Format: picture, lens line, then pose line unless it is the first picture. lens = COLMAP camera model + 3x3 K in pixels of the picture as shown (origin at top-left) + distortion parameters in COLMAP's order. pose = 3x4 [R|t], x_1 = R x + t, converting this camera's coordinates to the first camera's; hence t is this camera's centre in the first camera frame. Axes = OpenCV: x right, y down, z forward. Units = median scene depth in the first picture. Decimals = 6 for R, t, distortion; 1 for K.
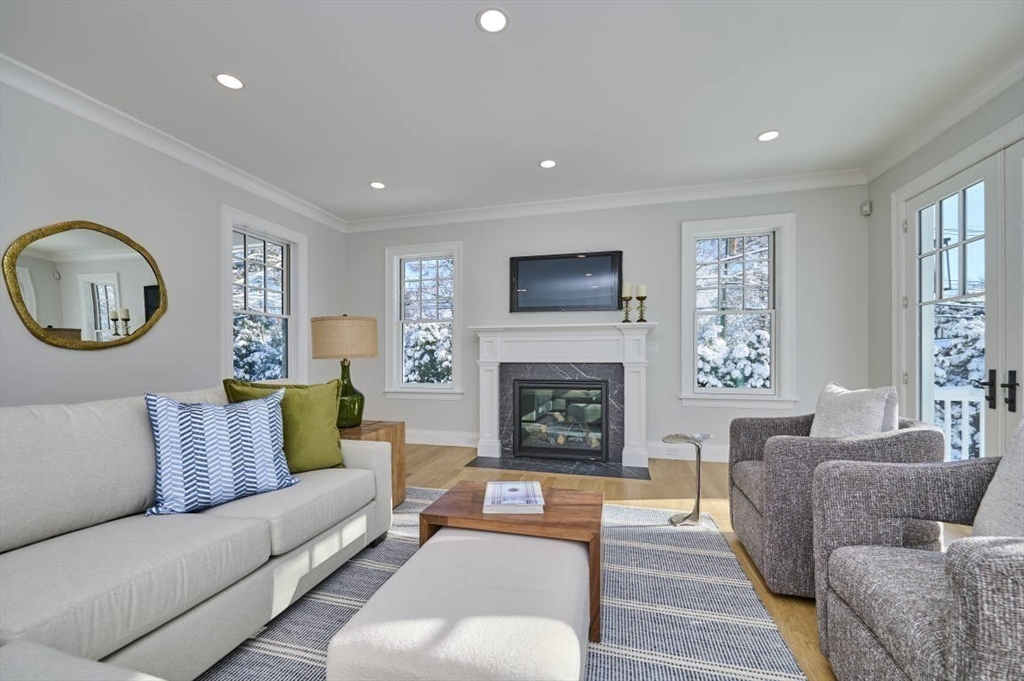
lens RADIAL K [[408.7, 0, 502.2], [0, 408.7, 355.4], [0, 0, 1]] dist [0.009753, -0.000503]
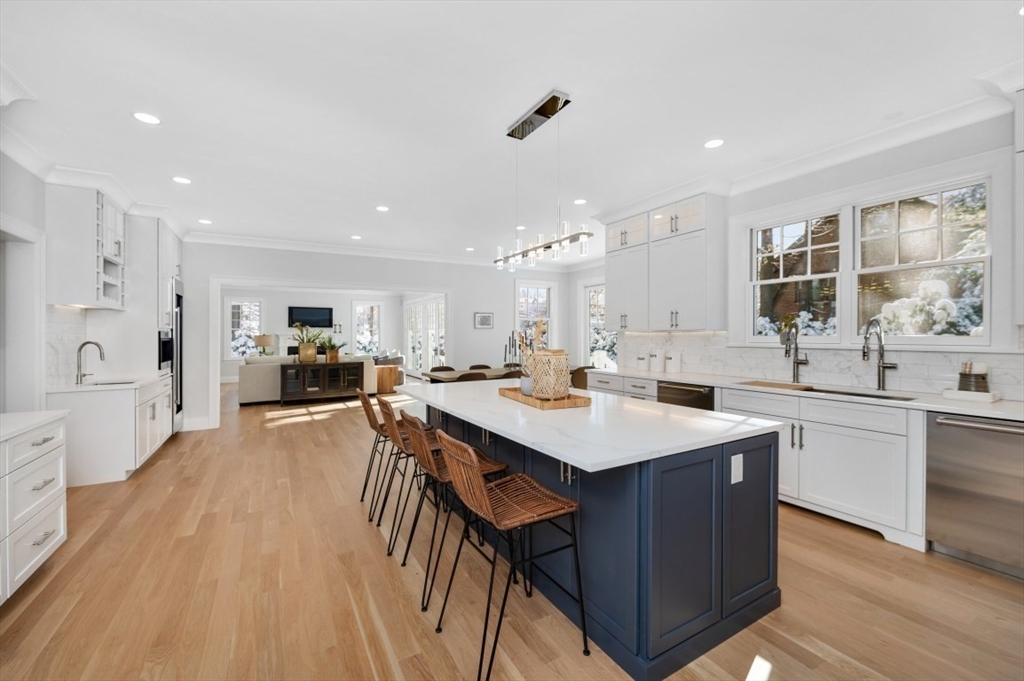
lens RADIAL K [[408.7, 0, 507.0], [0, 408.7, 334.4], [0, 0, 1]] dist [0.009753, -0.000503]
pose [[0.695490, -0.002556, 0.718531, -0.904291], [0.006160, 0.999978, -0.002405, -0.044213], [-0.718509, 0.006098, 0.695491, -1.858740]]
